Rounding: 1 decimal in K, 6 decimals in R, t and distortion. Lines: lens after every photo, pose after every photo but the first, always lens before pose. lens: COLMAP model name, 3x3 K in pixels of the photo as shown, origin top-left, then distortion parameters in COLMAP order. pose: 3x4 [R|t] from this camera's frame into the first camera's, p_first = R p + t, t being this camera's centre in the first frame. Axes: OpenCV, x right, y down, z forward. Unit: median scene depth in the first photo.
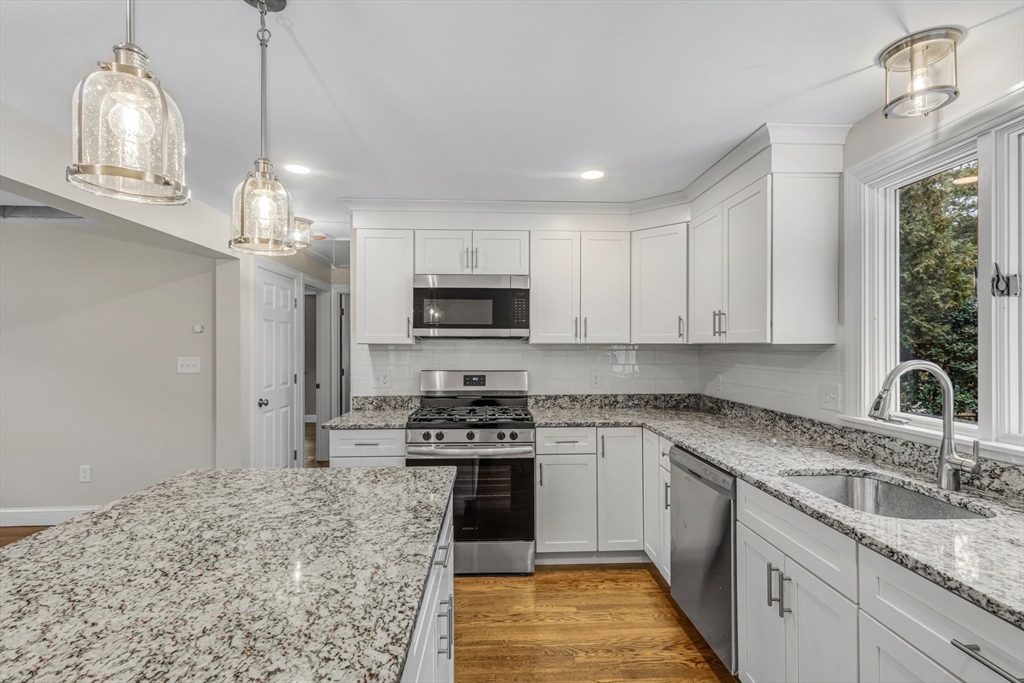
lens RADIAL K [[486.9, 0, 512.4], [0, 486.9, 347.7], [0, 0, 1]] dist [0.008722, 0.002157]
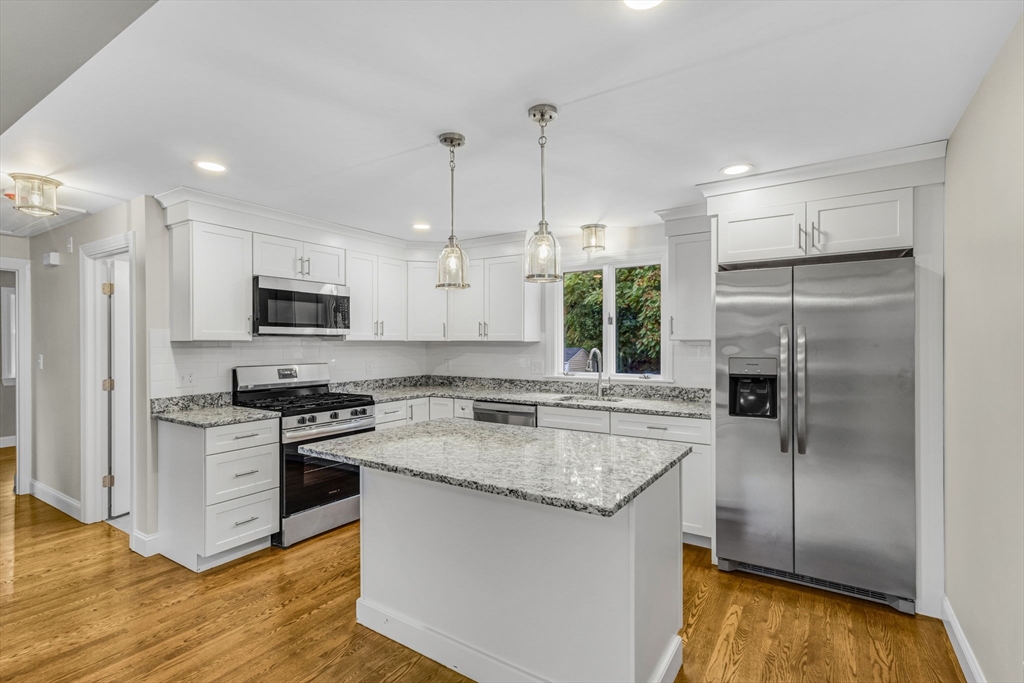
lens RADIAL K [[486.9, 0, 516.7], [0, 486.9, 344.3], [0, 0, 1]] dist [0.008722, 0.002157]
pose [[0.581515, -0.004441, 0.813524, -0.742466], [0.001468, 0.999989, 0.004410, -0.003874], [-0.813534, -0.001370, 0.581515, -0.079104]]
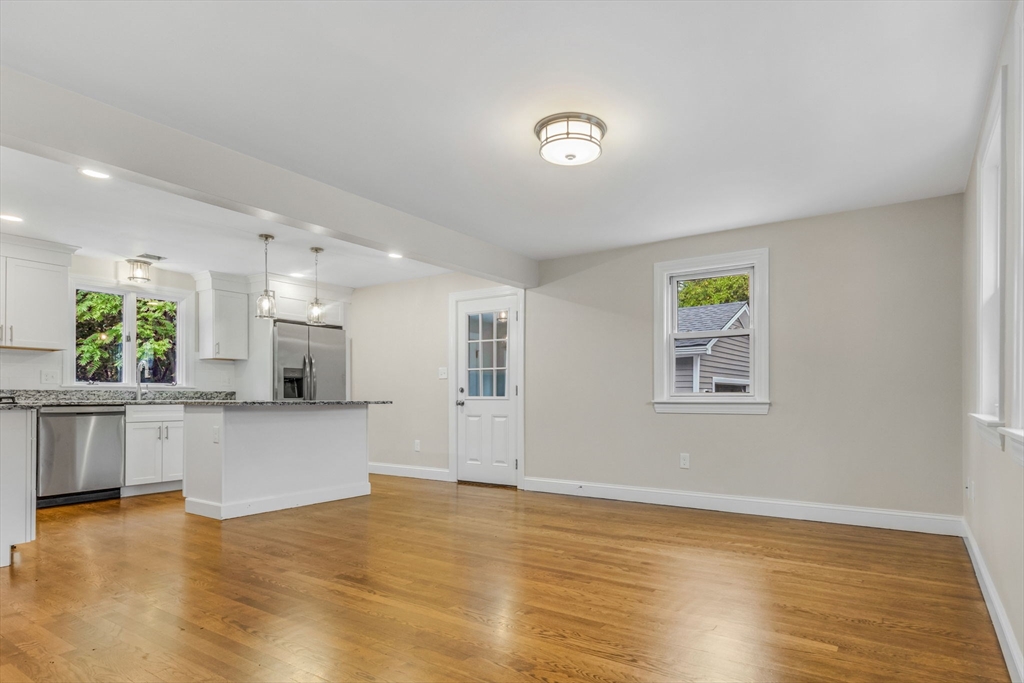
lens RADIAL K [[564.4, 0, 552.1], [0, 564.4, 399.1], [0, 0, 1]] dist [0.002510, 0.002510]
pose [[-0.816566, -0.002099, 0.577248, -1.726249], [0.000633, 0.999990, 0.004532, 0.128415], [-0.577252, 0.004066, -0.816556, 1.218261]]
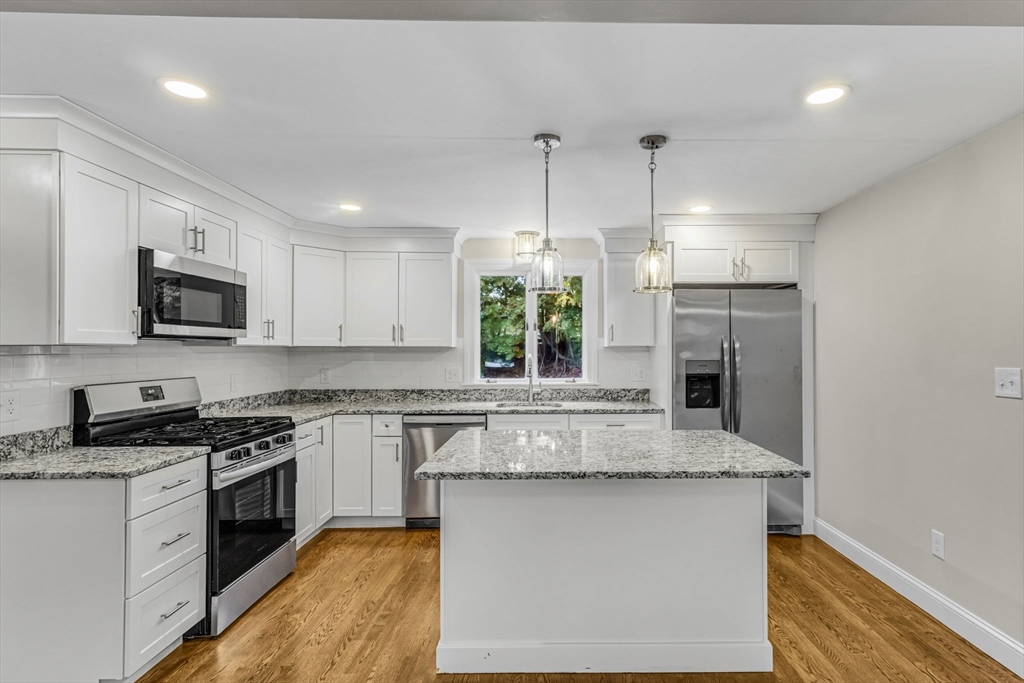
lens RADIAL K [[527.5, 0, 561.7], [0, 527.5, 346.0], [0, 0, 1]] dist [0.009625, 0.002362]
pose [[0.021292, 0.004702, 0.999762, -0.973684], [0.000996, 0.999988, -0.004724, -0.001861], [-0.999773, 0.001096, 0.021287, 0.379077]]
